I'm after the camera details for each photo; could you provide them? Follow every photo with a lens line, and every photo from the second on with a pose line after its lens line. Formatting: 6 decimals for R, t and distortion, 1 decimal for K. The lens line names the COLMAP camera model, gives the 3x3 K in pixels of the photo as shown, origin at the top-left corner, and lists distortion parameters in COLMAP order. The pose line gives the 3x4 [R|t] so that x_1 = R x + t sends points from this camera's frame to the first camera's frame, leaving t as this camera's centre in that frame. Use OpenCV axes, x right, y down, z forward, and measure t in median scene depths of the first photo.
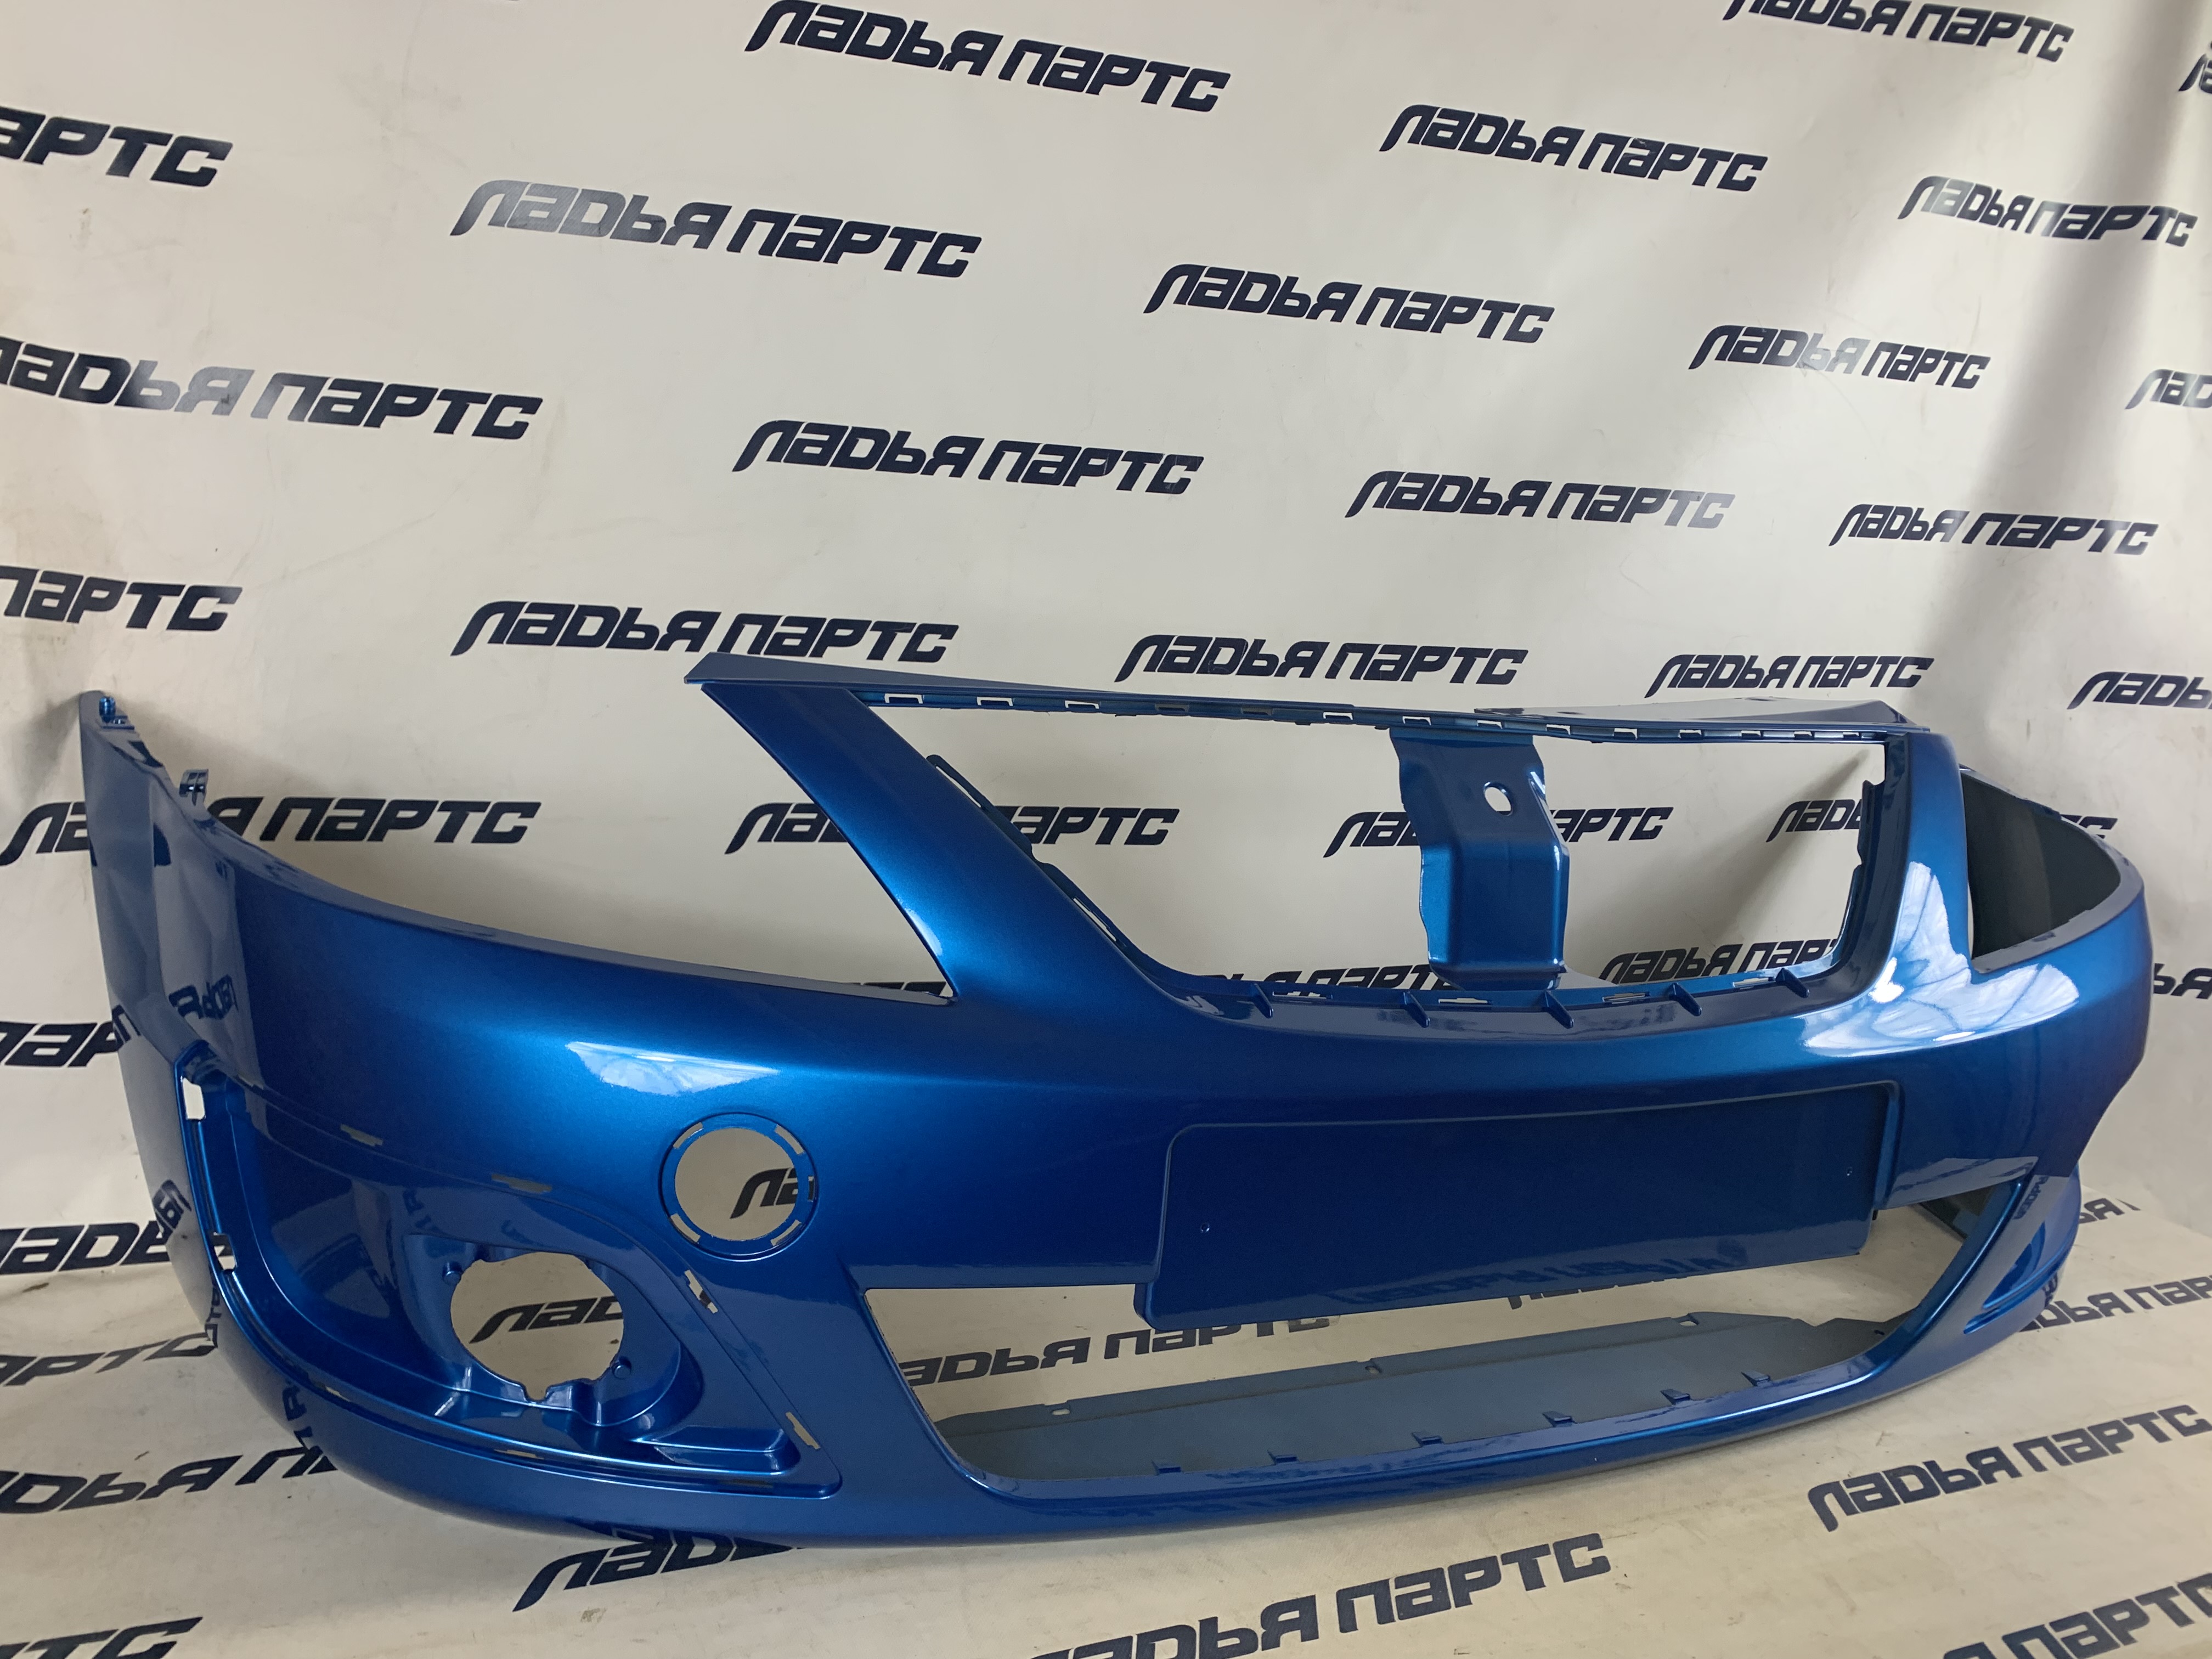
lens RADIAL K [[1696.6, 0, 1106.0], [0, 1696.6, 829.5], [0, 0, 1]] dist [0.095364, -0.146285]
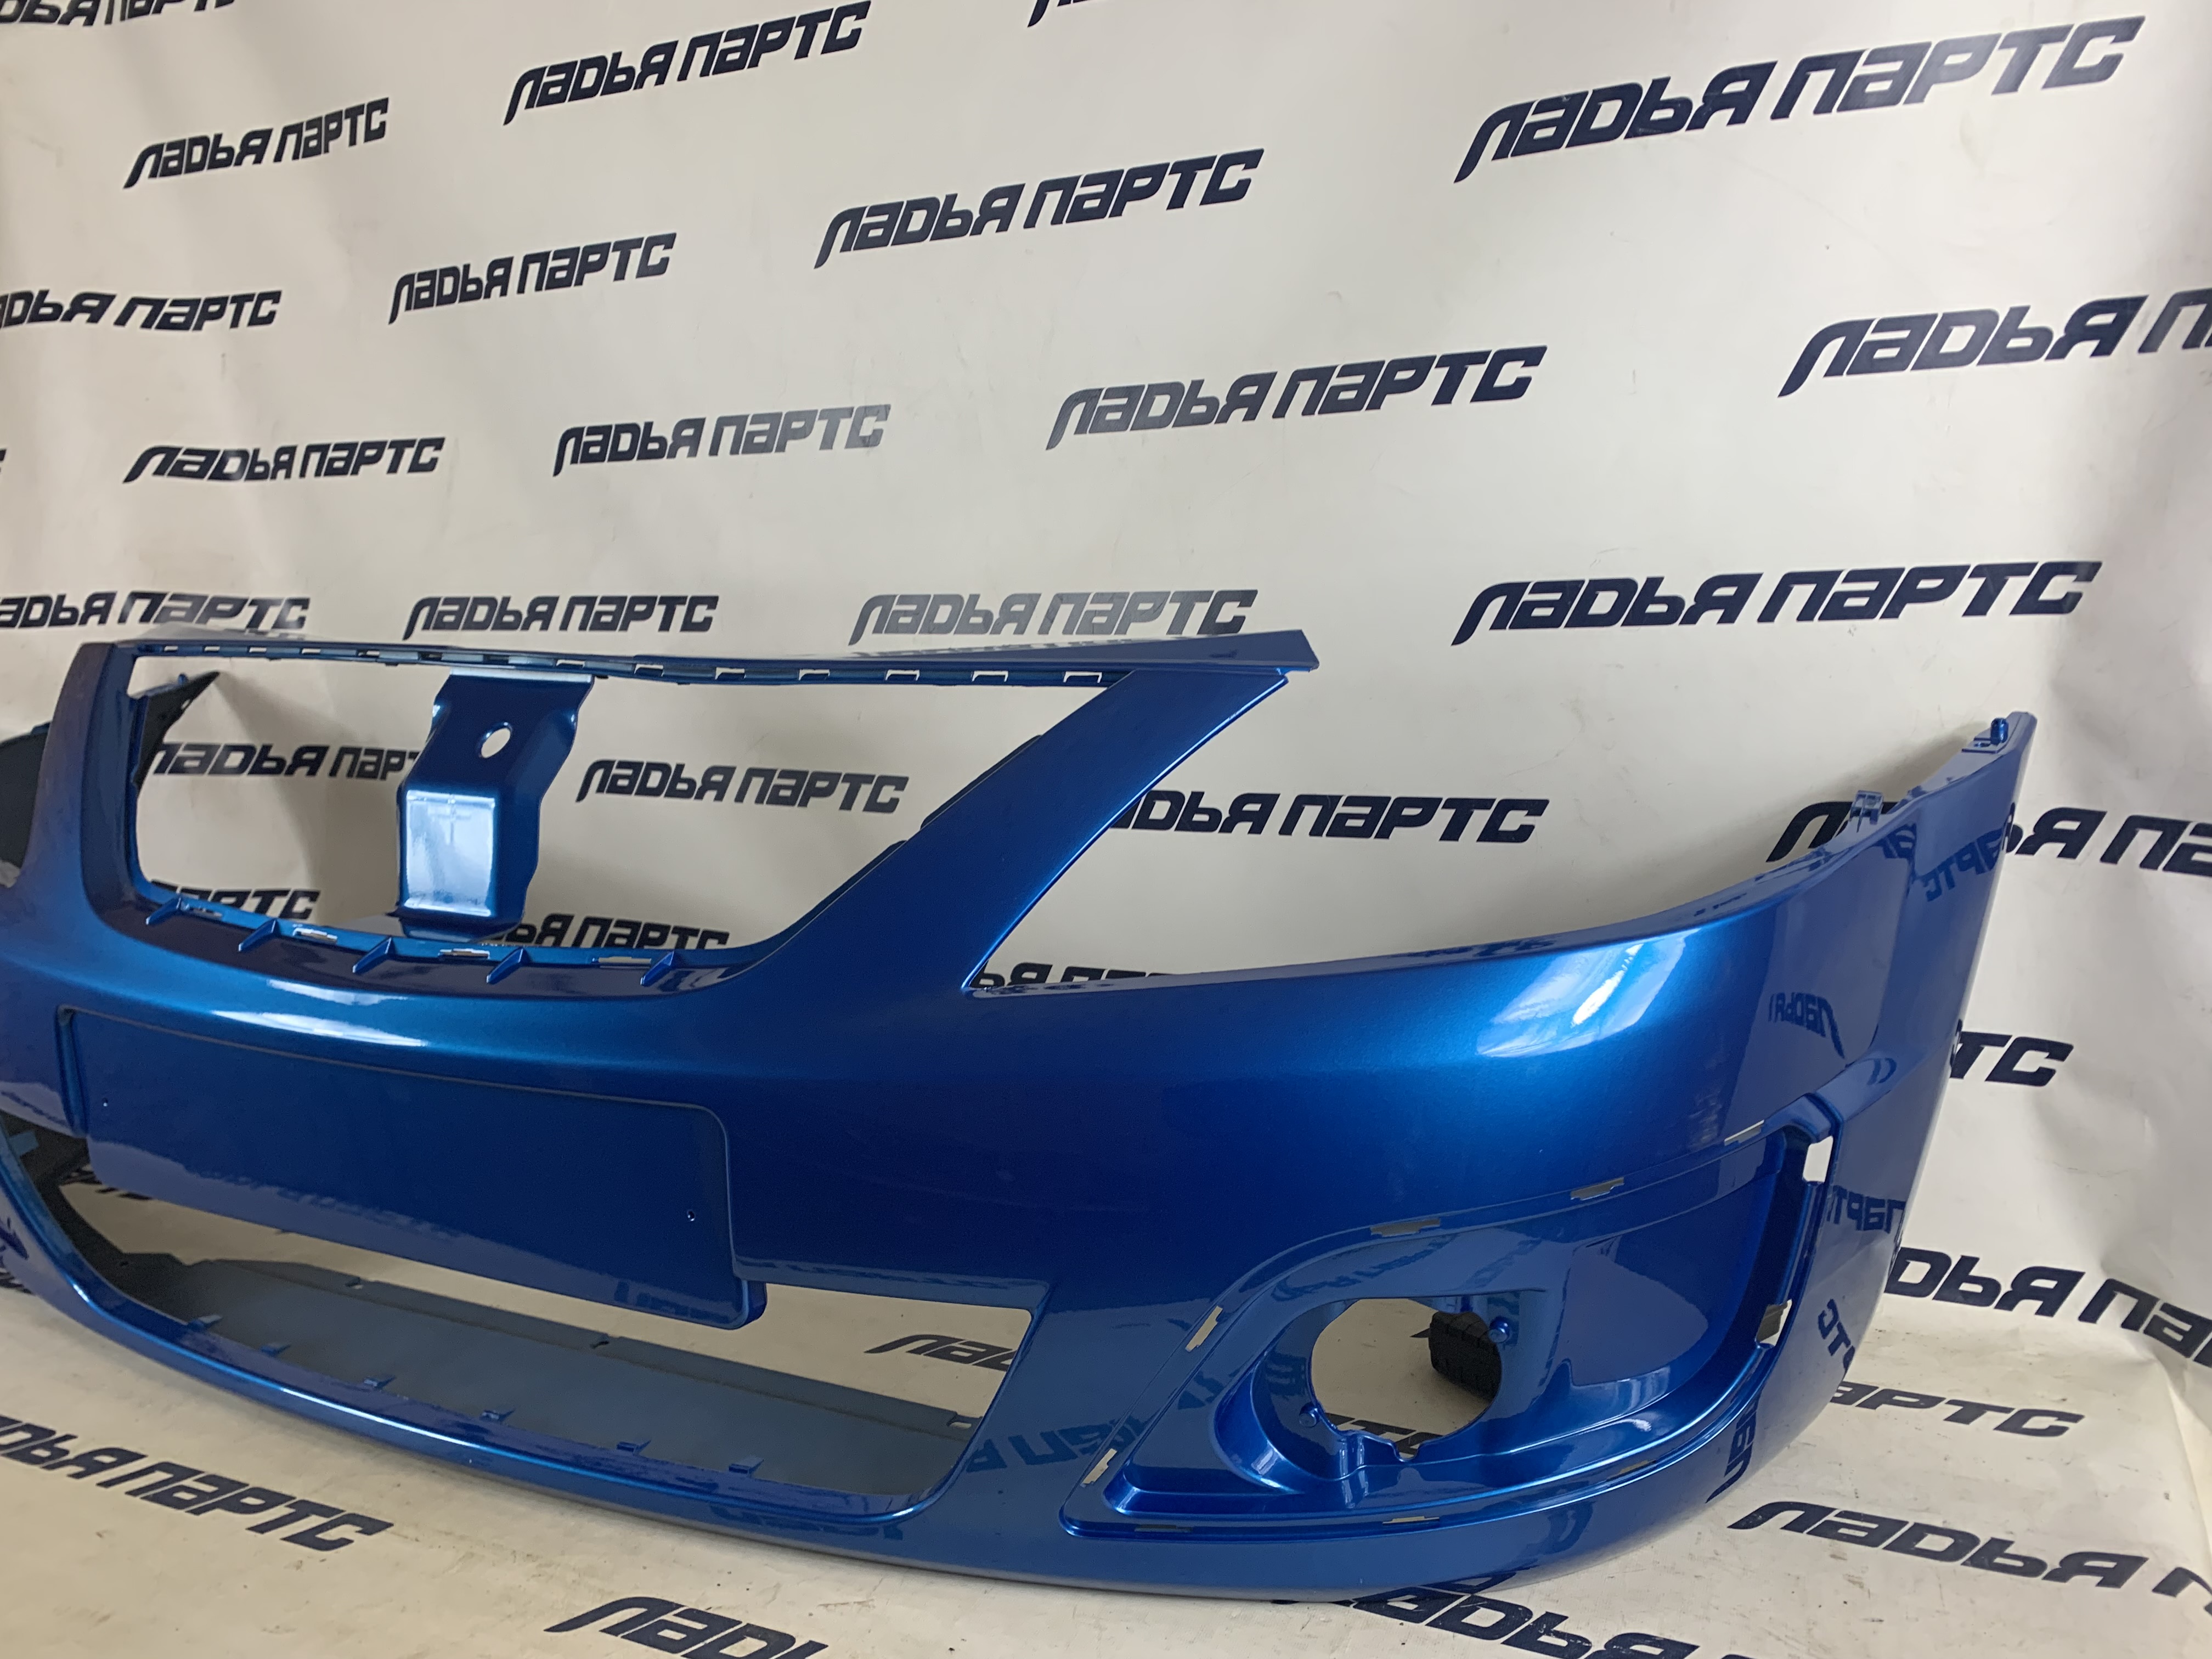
lens RADIAL K [[1696.6, 0, 1106.0], [0, 1696.6, 829.5], [0, 0, 1]] dist [0.095364, -0.146285]
pose [[0.668551, 0.042199, -0.742468, 0.834820], [-0.051953, 0.998600, 0.009976, 0.002363], [0.741849, 0.031904, 0.669807, 0.445875]]
